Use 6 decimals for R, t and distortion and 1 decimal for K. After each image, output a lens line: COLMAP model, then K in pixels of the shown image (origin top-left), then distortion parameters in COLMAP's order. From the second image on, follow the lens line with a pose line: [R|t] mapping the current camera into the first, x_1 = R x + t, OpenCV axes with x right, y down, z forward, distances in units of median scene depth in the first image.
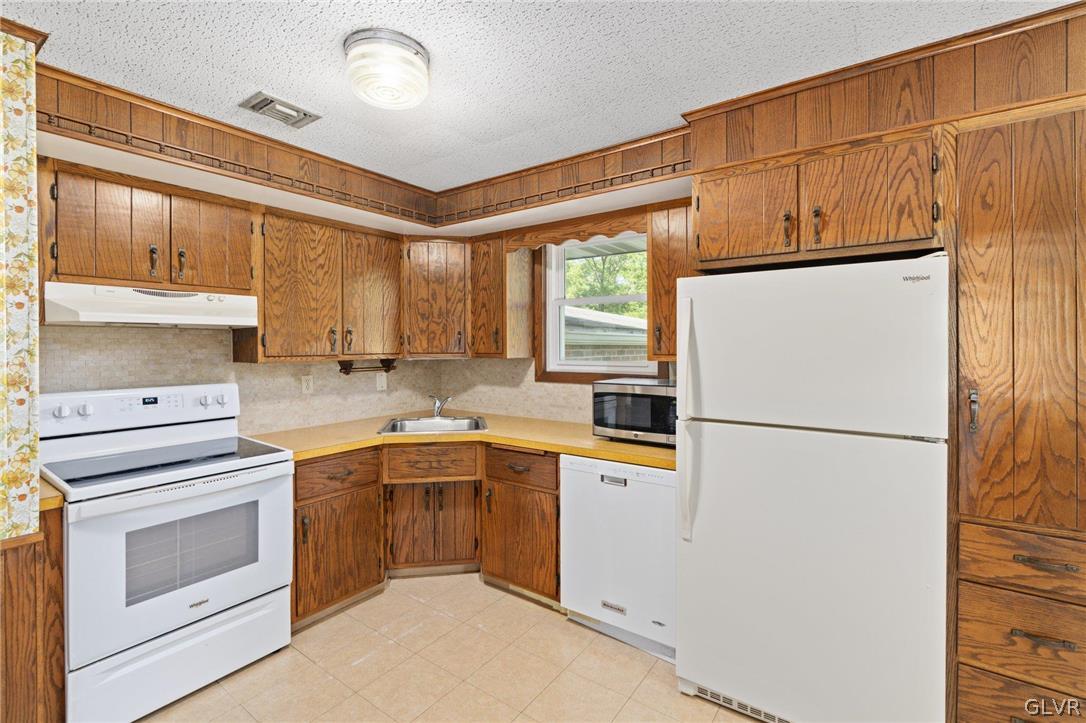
lens RADIAL K [[494.7, 0, 542.7], [0, 494.7, 347.8], [0, 0, 1]] dist [-0.000706, 0.000146]
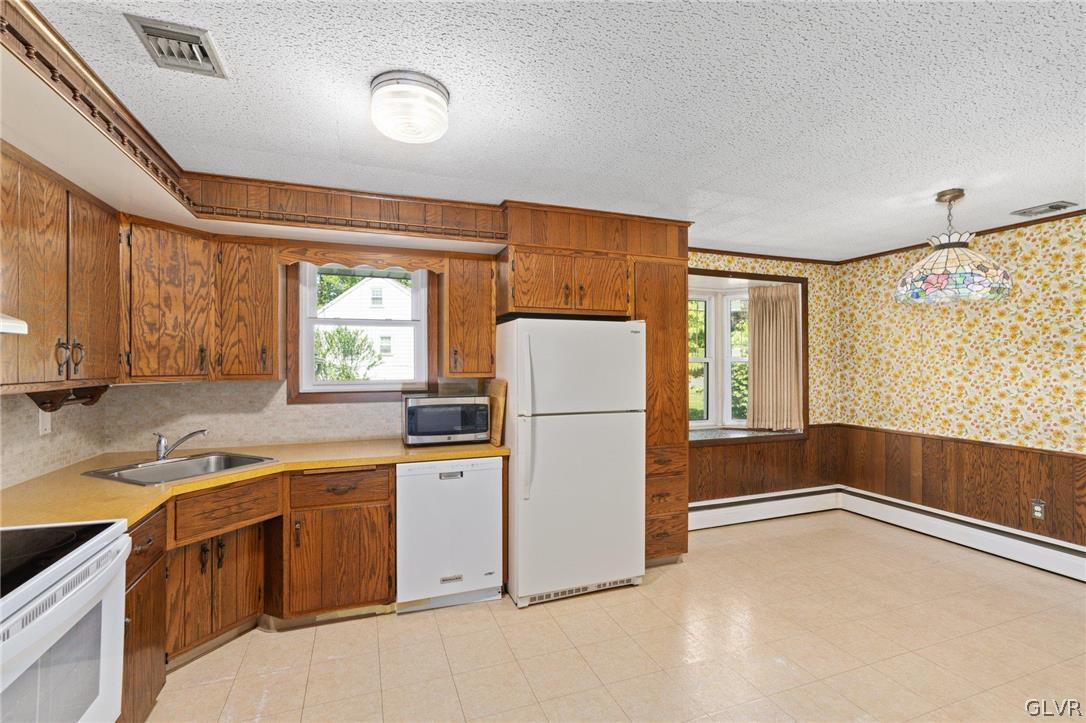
lens RADIAL K [[491.5, 0, 543.0], [0, 491.5, 361.5], [0, 0, 1]] dist [-0.000190, 0.000252]
pose [[0.554208, 0.002904, 0.832373, -0.592328], [0.004913, 0.999965, -0.006760, -0.003815], [-0.832363, 0.007835, 0.554175, 0.104447]]
